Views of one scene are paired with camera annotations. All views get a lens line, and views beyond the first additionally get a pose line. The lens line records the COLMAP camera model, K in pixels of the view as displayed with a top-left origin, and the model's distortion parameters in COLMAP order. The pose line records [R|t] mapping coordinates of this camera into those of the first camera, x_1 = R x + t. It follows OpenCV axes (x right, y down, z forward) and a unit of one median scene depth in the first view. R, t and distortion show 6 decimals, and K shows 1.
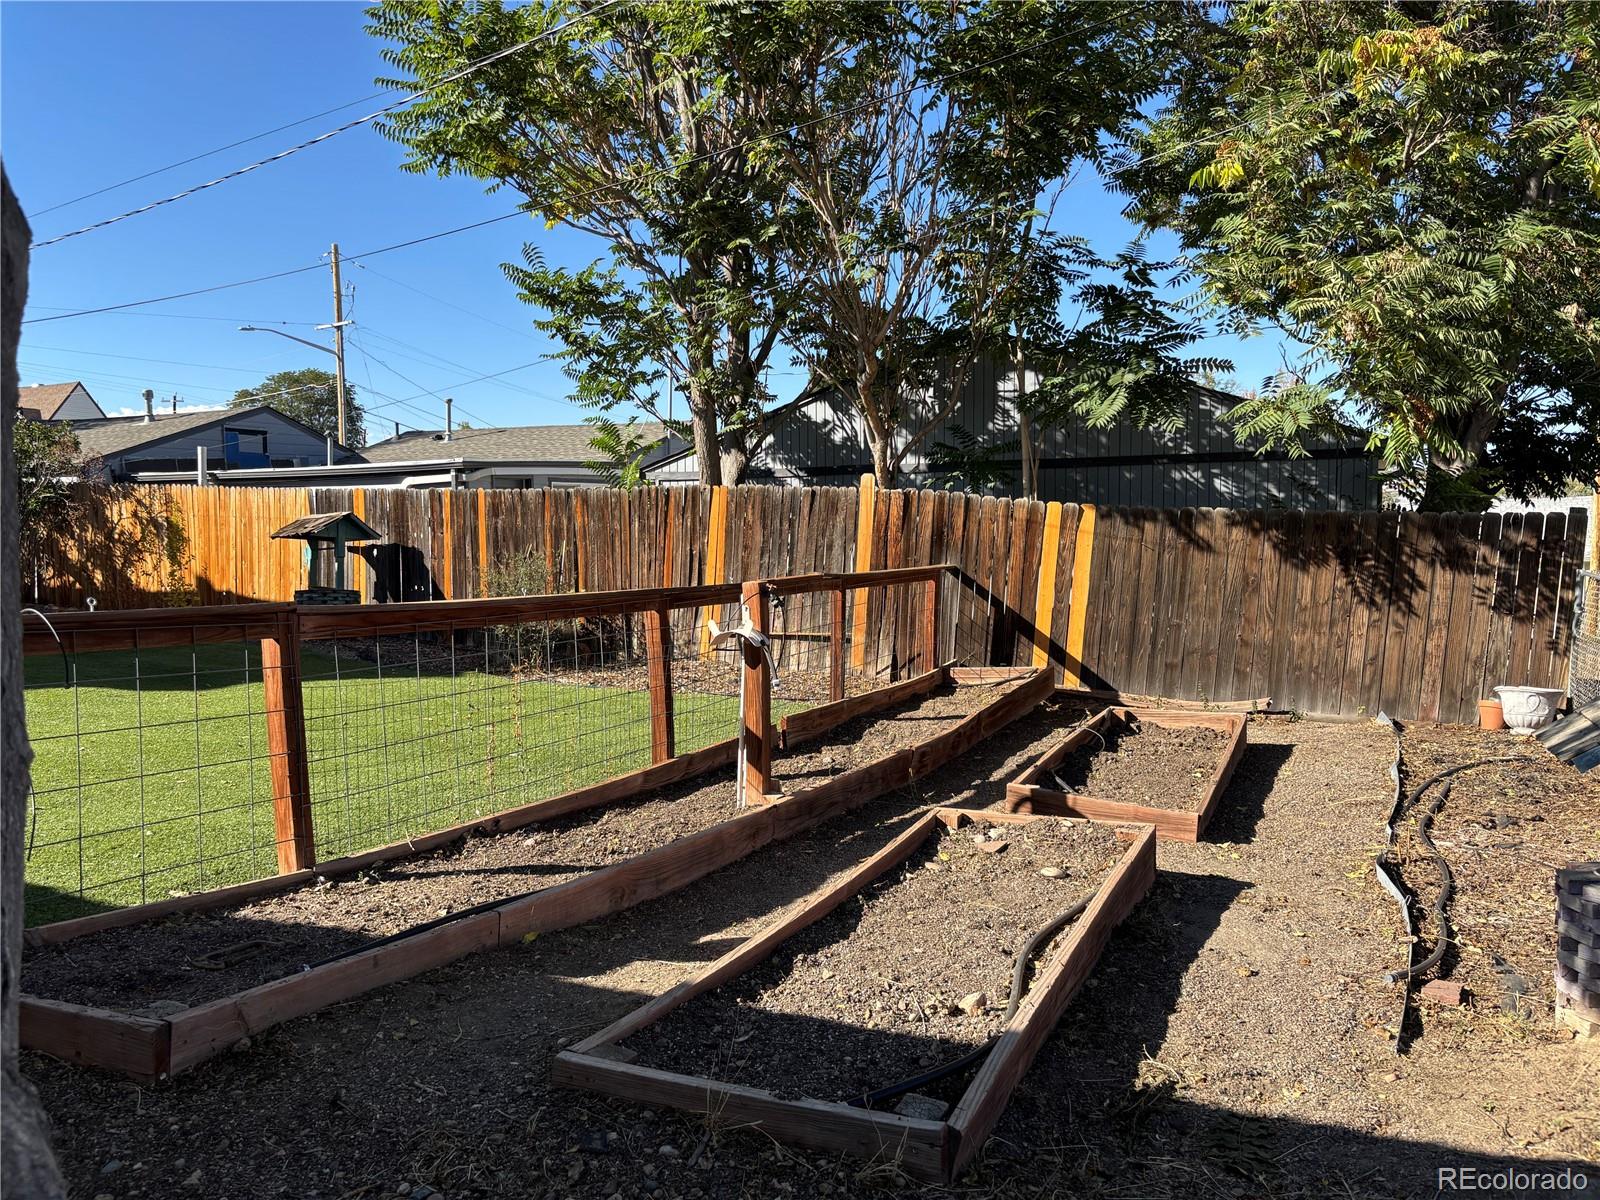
lens RADIAL K [[1191.4, 0, 838.7], [0, 1191.4, 598.5], [0, 0, 1]] dist [0.039747, -0.037013]
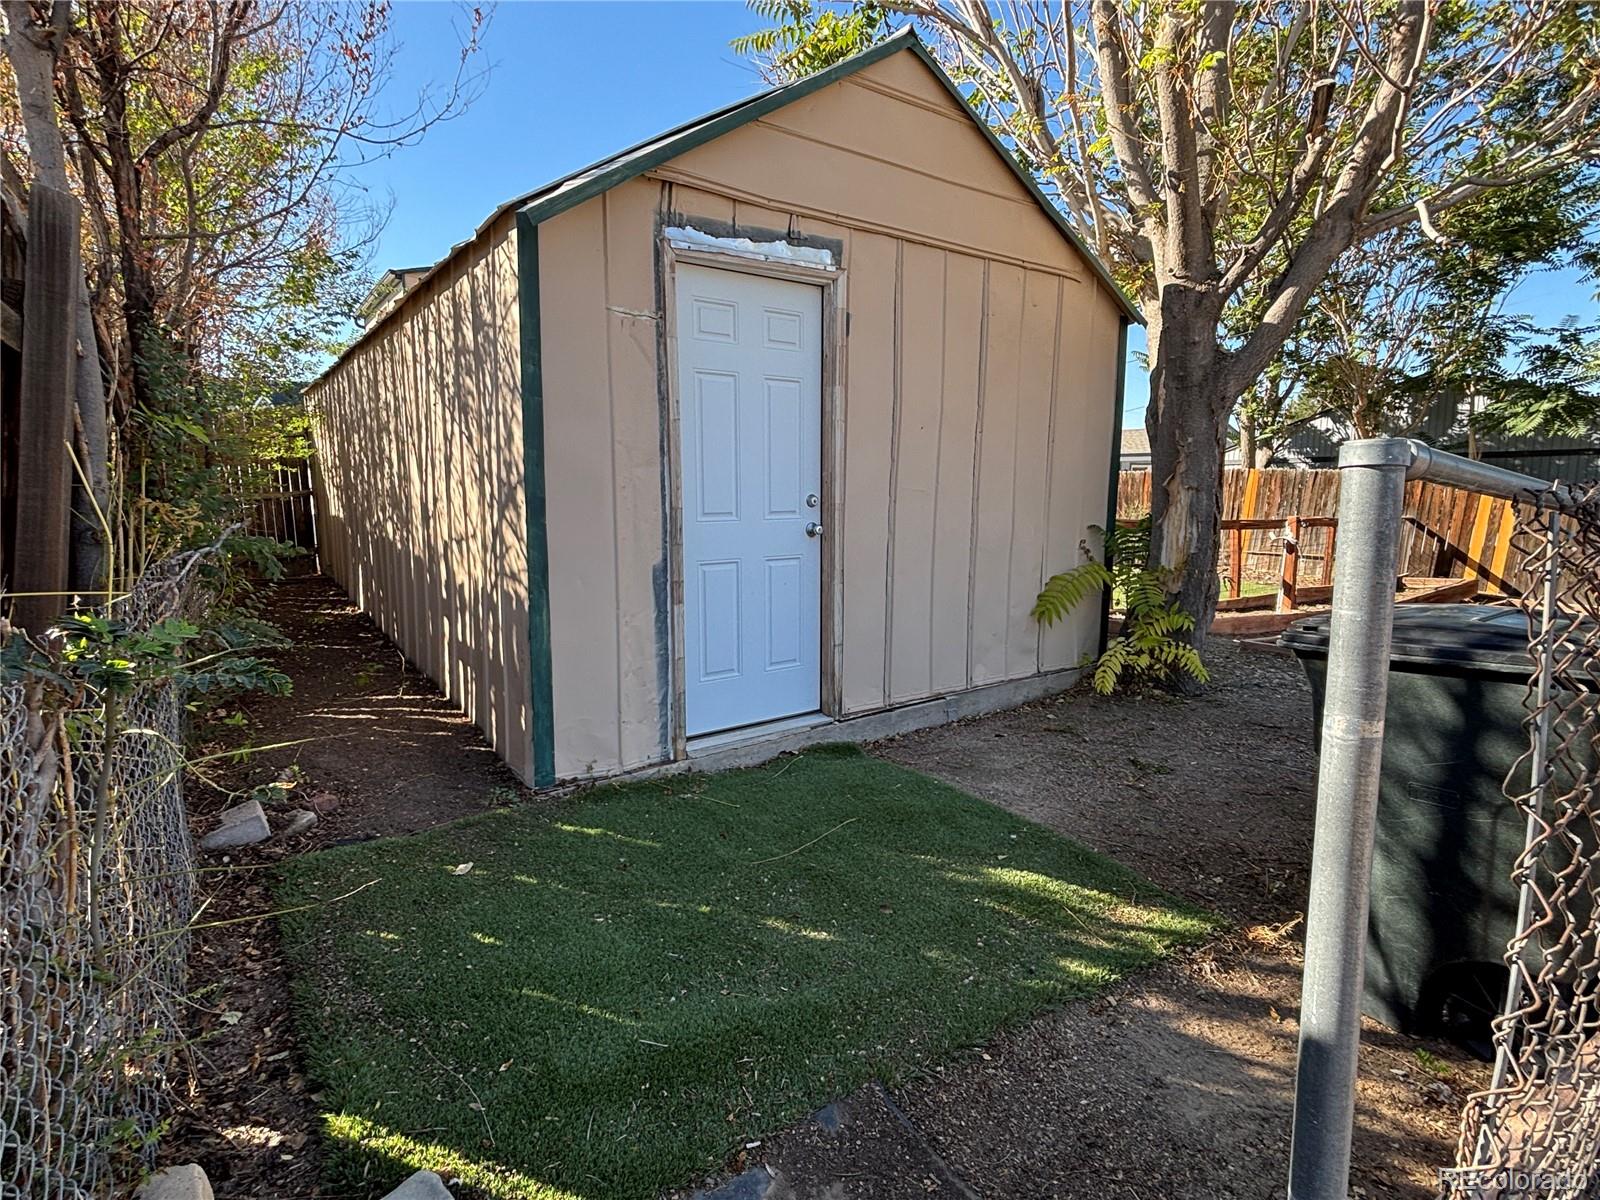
lens RADIAL K [[838.0, 0, 799.6], [0, 838.0, 587.5], [0, 0, 1]] dist [-0.001314, 0.000126]
pose [[0.851073, 0.073602, -0.519863, -0.016640], [-0.045741, 0.996755, 0.066237, 0.032662], [0.523051, -0.032593, 0.851678, -0.460861]]
